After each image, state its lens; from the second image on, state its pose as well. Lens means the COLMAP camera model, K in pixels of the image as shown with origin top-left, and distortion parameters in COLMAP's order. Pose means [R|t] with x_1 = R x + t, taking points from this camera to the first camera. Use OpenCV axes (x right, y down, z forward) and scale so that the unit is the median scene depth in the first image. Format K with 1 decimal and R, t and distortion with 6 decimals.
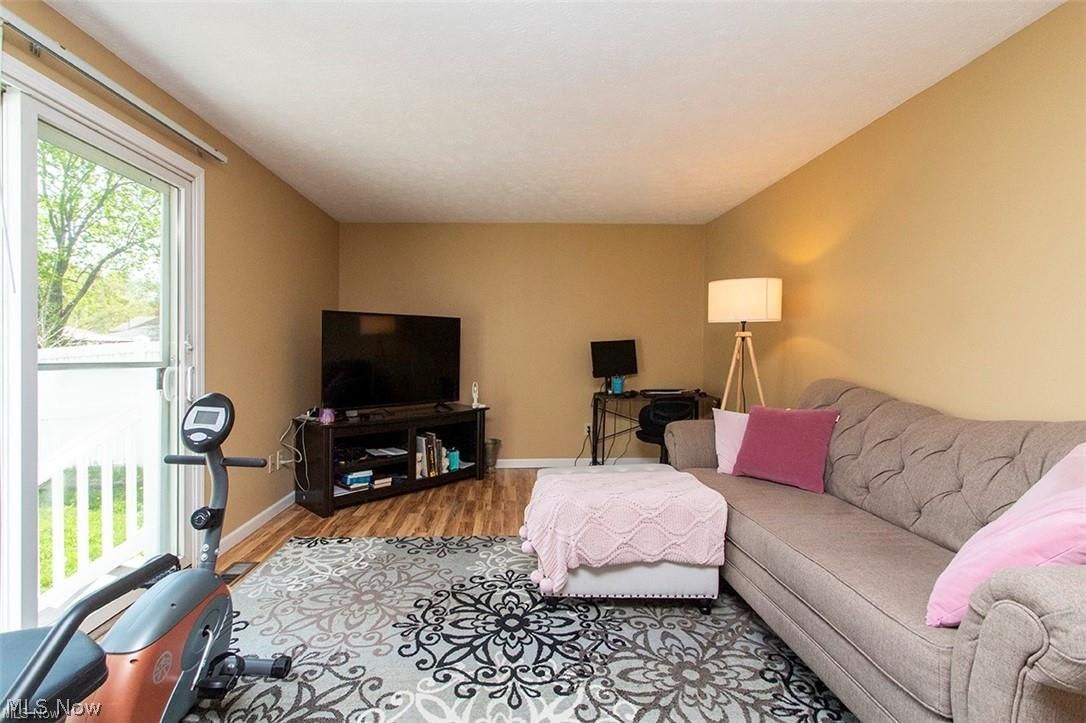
lens RADIAL K [[504.8, 0, 509.0], [0, 504.8, 361.4], [0, 0, 1]] dist [0.000041, 0.000109]
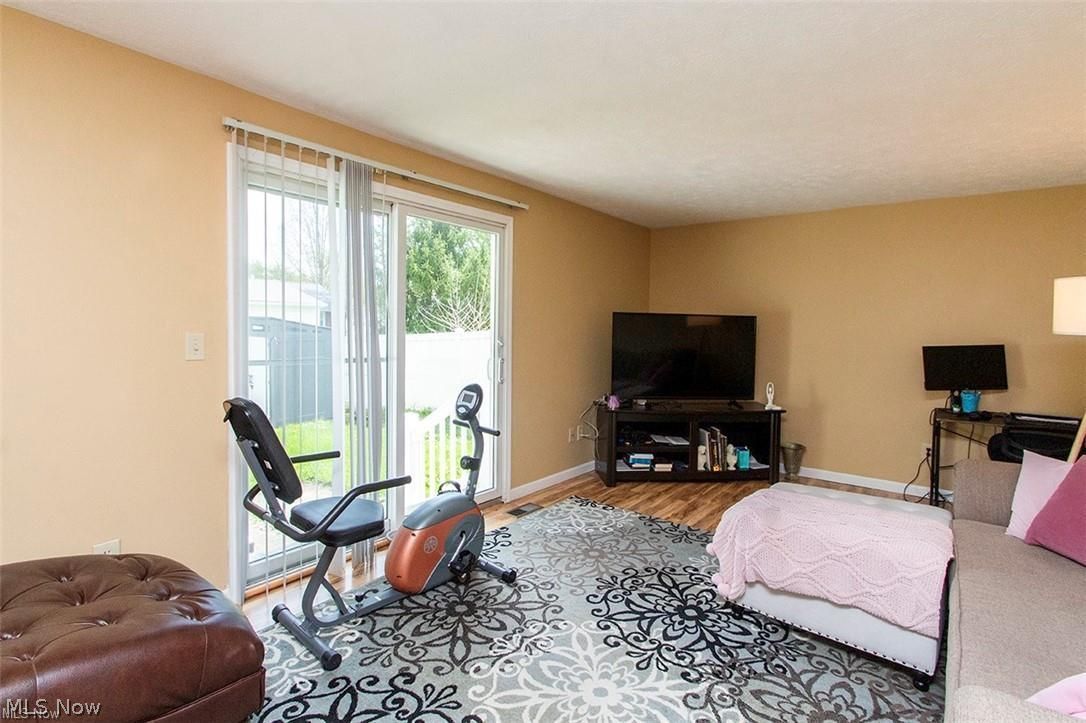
lens RADIAL K [[510.6, 0, 536.7], [0, 510.6, 354.3], [0, 0, 1]] dist [0.000178, -0.000521]
pose [[0.772034, 0.050567, -0.633566, 0.405942], [-0.034627, 0.998696, 0.037514, -0.066541], [0.634637, -0.007024, 0.772778, -0.056383]]
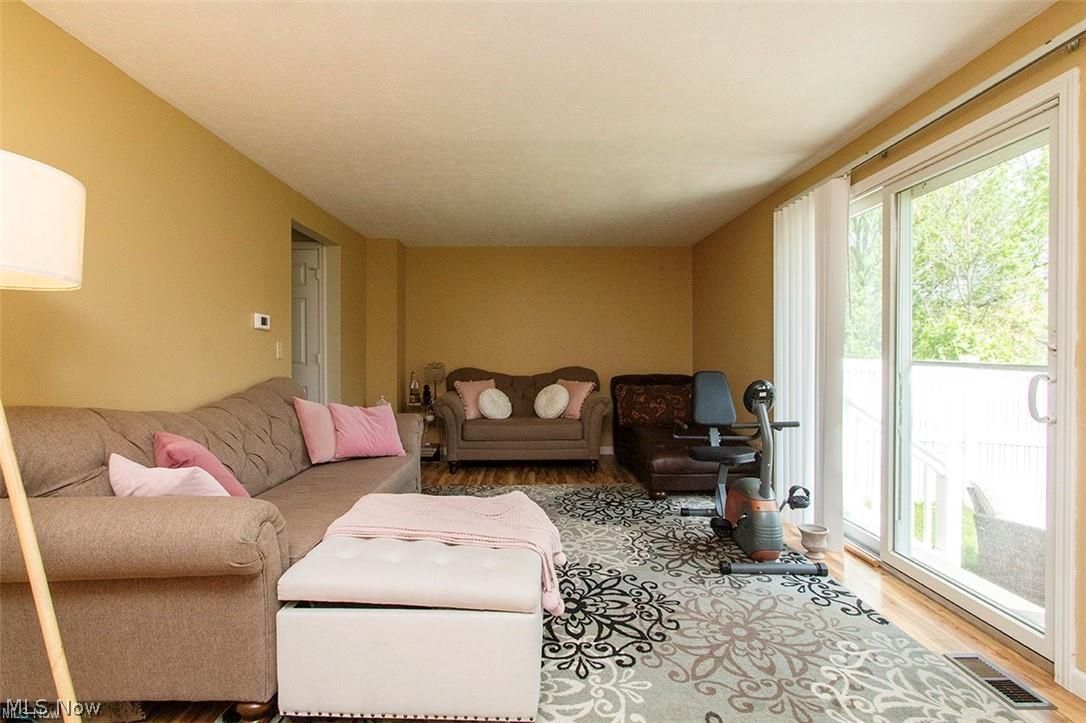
lens RADIAL K [[510.6, 0, 536.7], [0, 510.6, 354.3], [0, 0, 1]] dist [0.000178, -0.000521]
pose [[-0.999984, 0.000304, -0.005724, 0.080955], [0.000176, 0.999751, 0.022334, -0.034186], [0.005730, 0.022332, -0.999734, 1.999897]]
